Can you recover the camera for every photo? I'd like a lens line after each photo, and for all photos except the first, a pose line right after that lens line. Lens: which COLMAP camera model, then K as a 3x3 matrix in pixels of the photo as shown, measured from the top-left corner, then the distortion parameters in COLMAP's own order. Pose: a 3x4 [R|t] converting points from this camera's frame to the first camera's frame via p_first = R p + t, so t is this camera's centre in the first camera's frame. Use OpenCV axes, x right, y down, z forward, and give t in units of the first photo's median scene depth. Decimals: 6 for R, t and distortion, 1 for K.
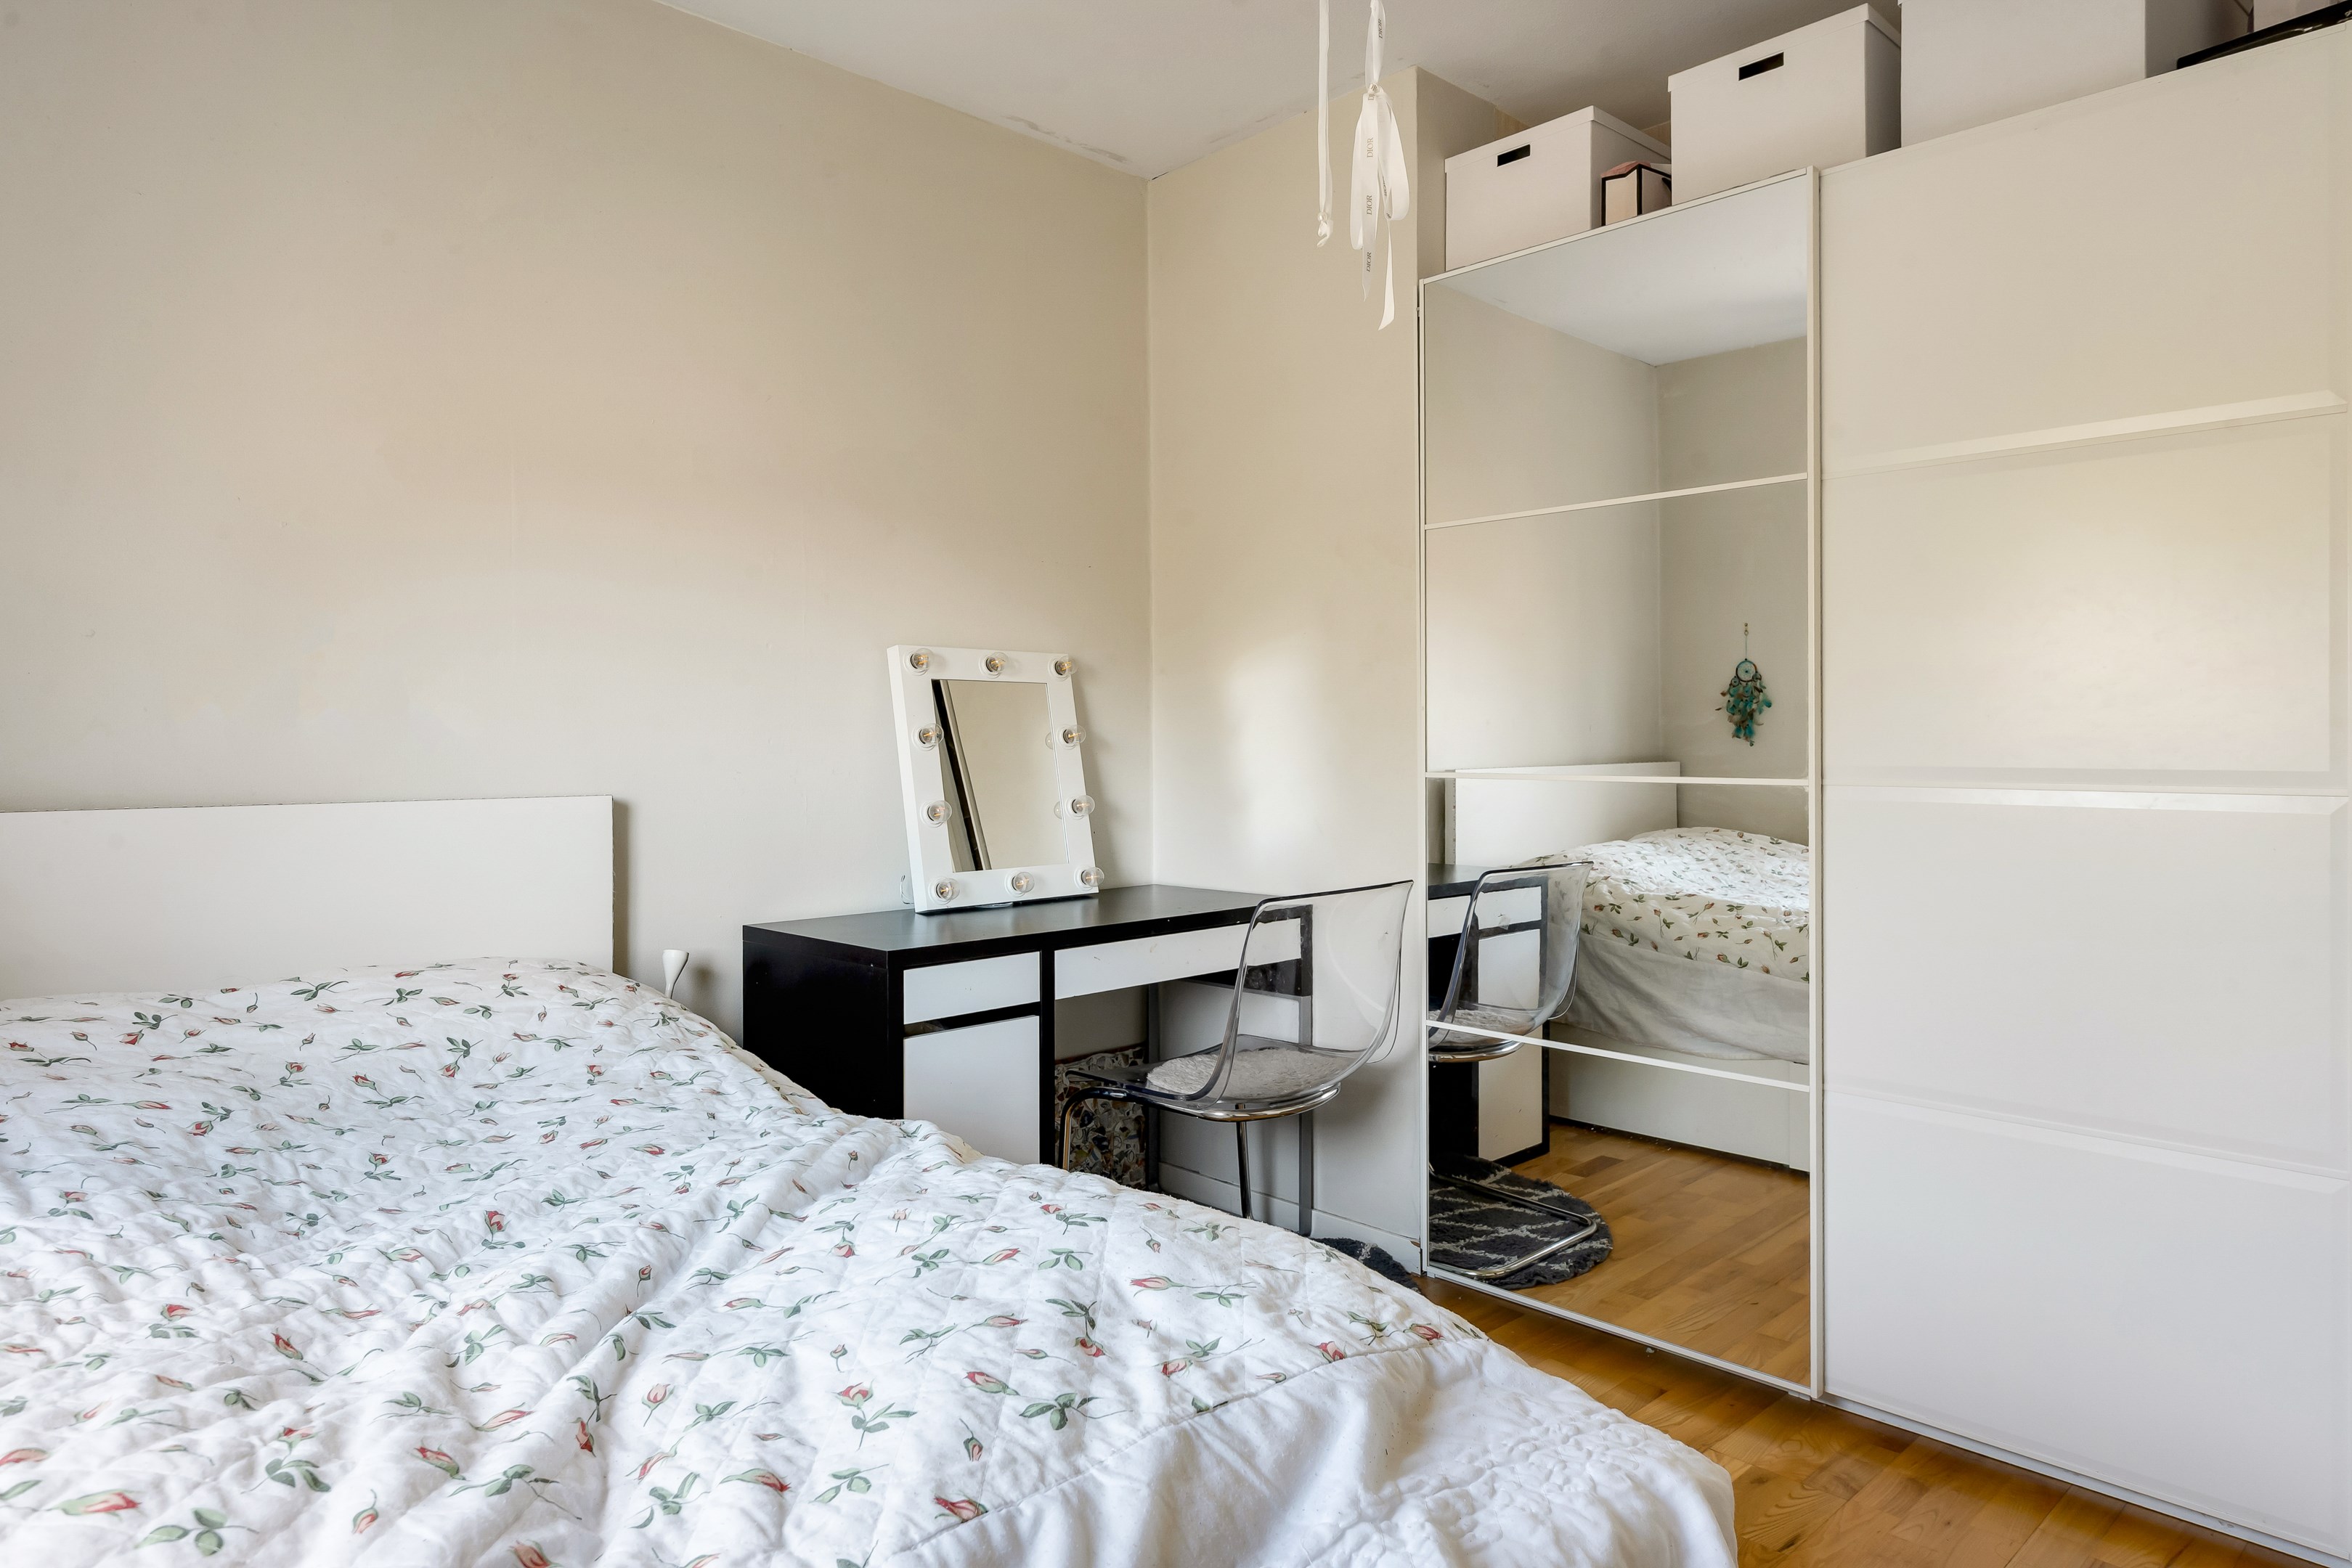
lens RADIAL K [[1419.2, 0, 1176.0], [0, 1419.2, 784.0], [0, 0, 1]] dist [0.001082, 0.000281]
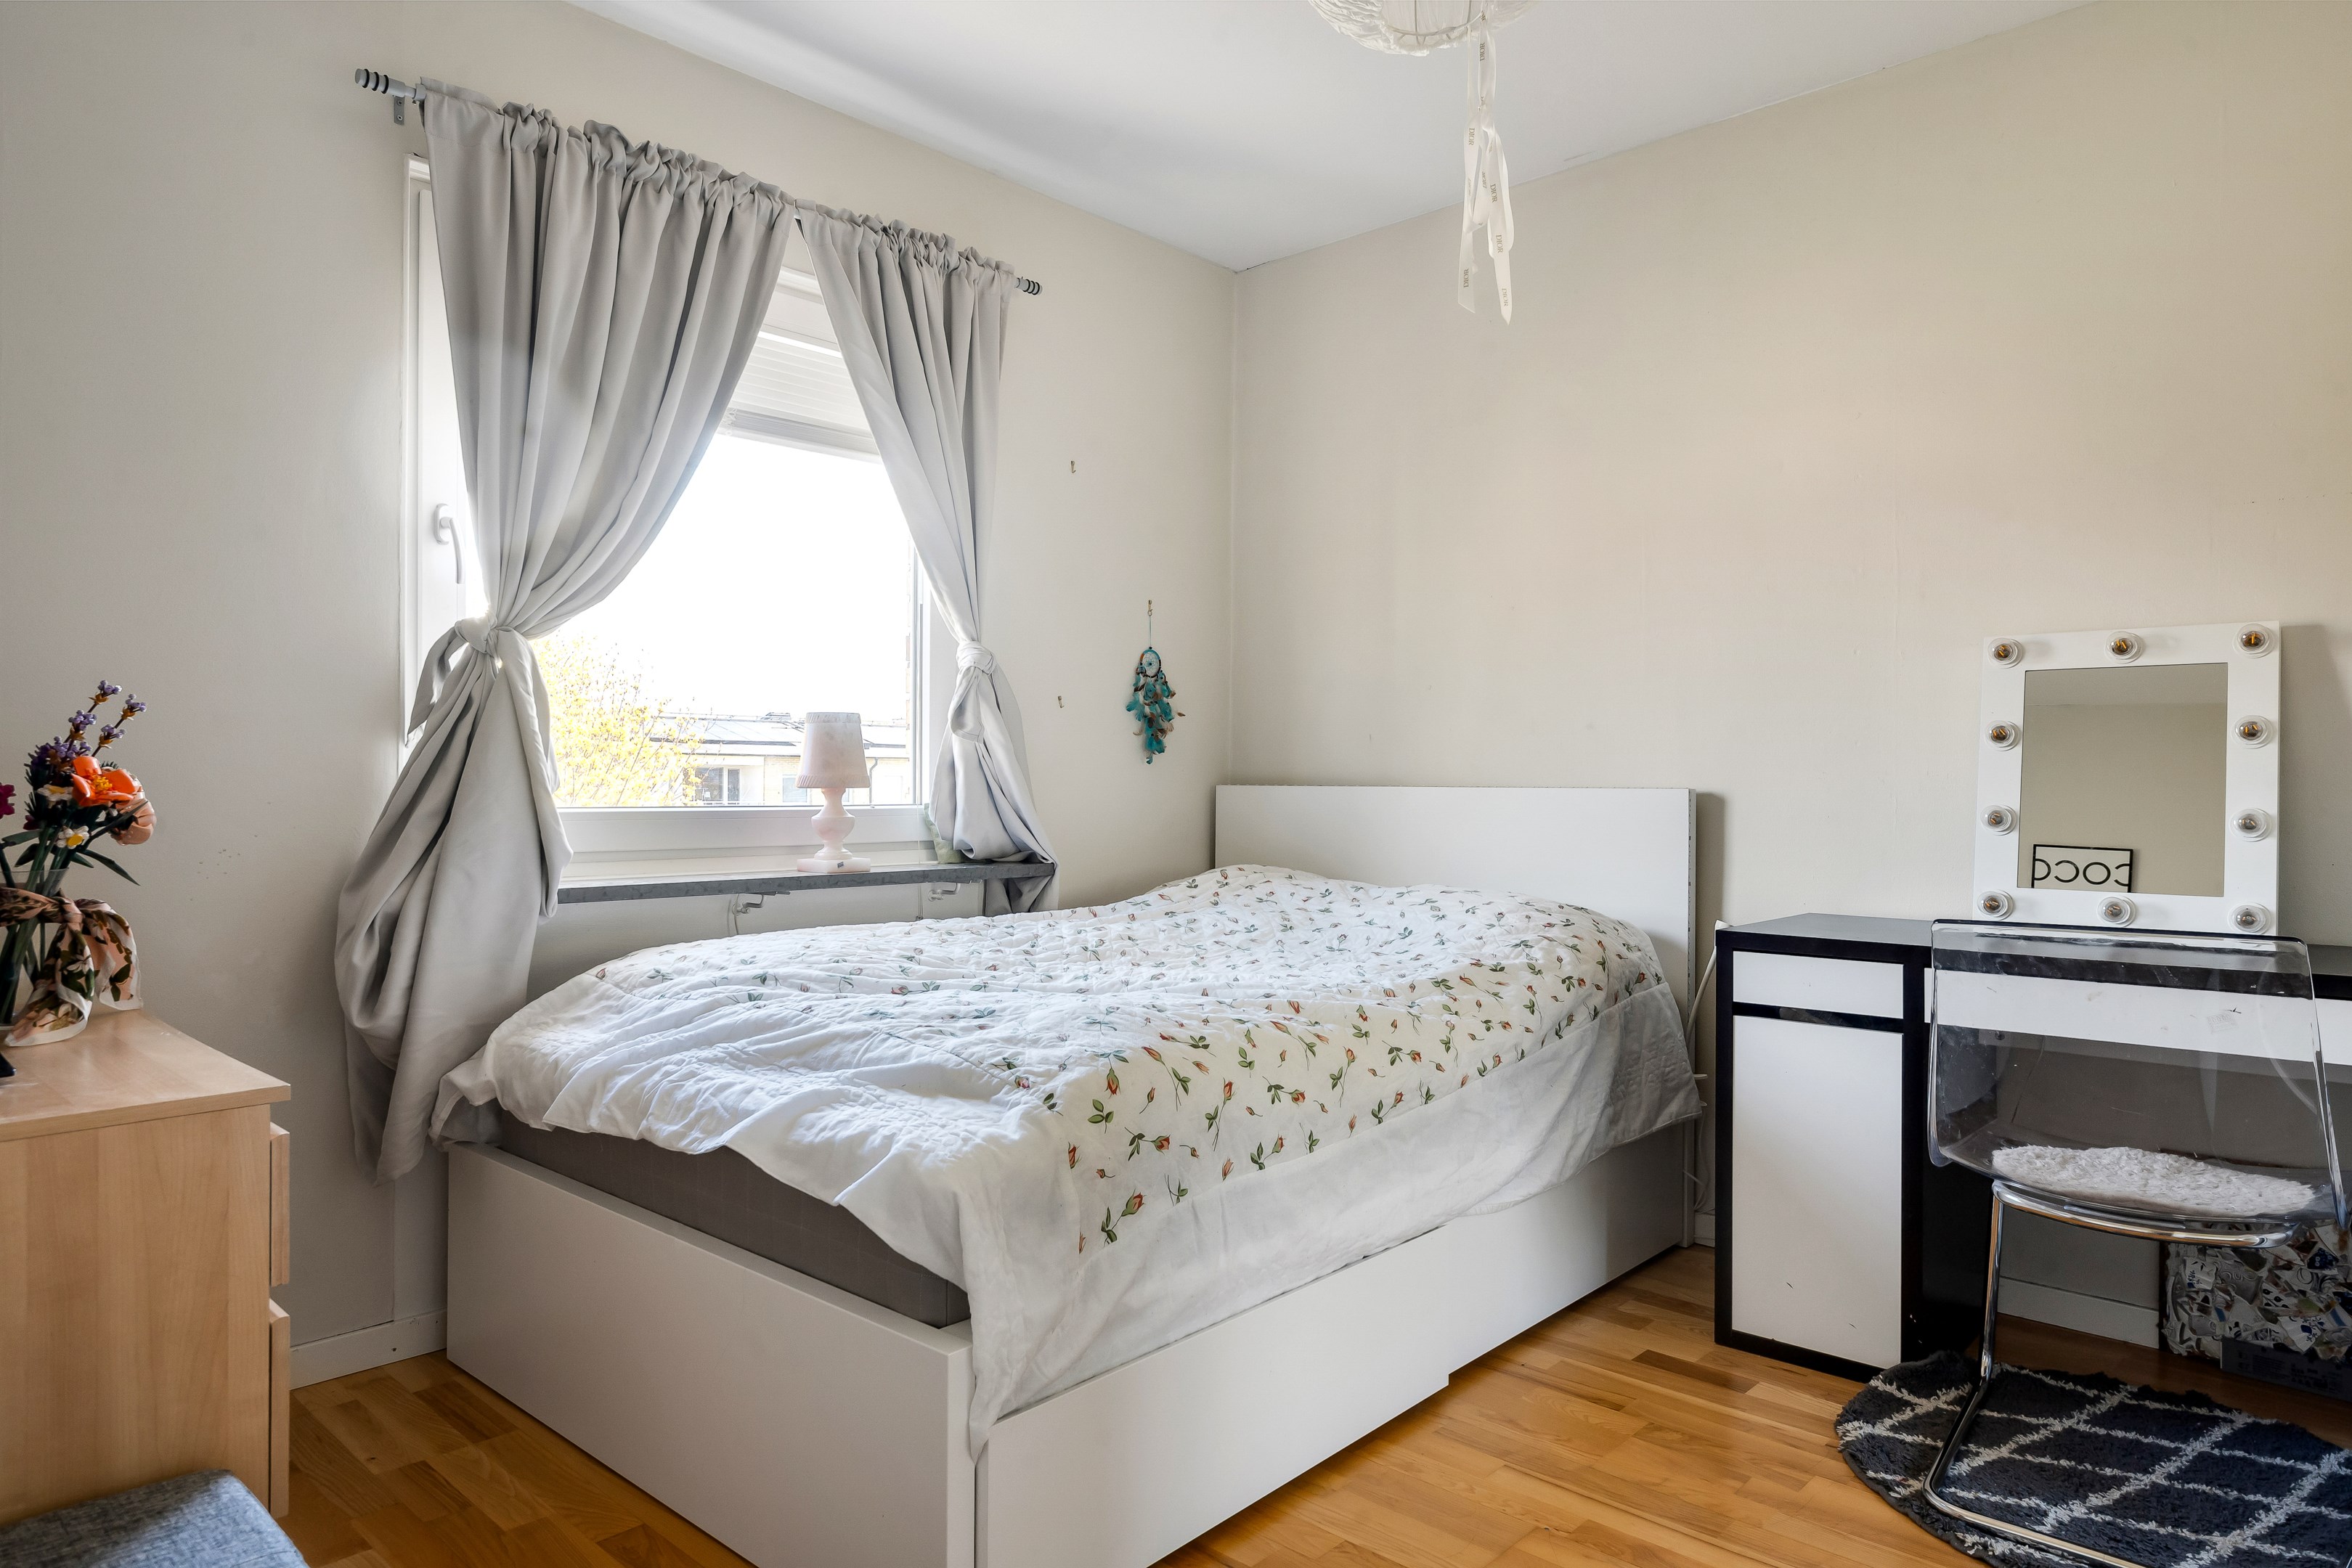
lens RADIAL K [[1419.2, 0, 1176.0], [0, 1419.2, 784.0], [0, 0, 1]] dist [0.001082, 0.000281]
pose [[0.042371, 0.011093, -0.999040, 0.805509], [-0.030254, 0.999494, 0.009815, 0.006108], [0.998644, 0.029809, 0.042685, 0.485861]]
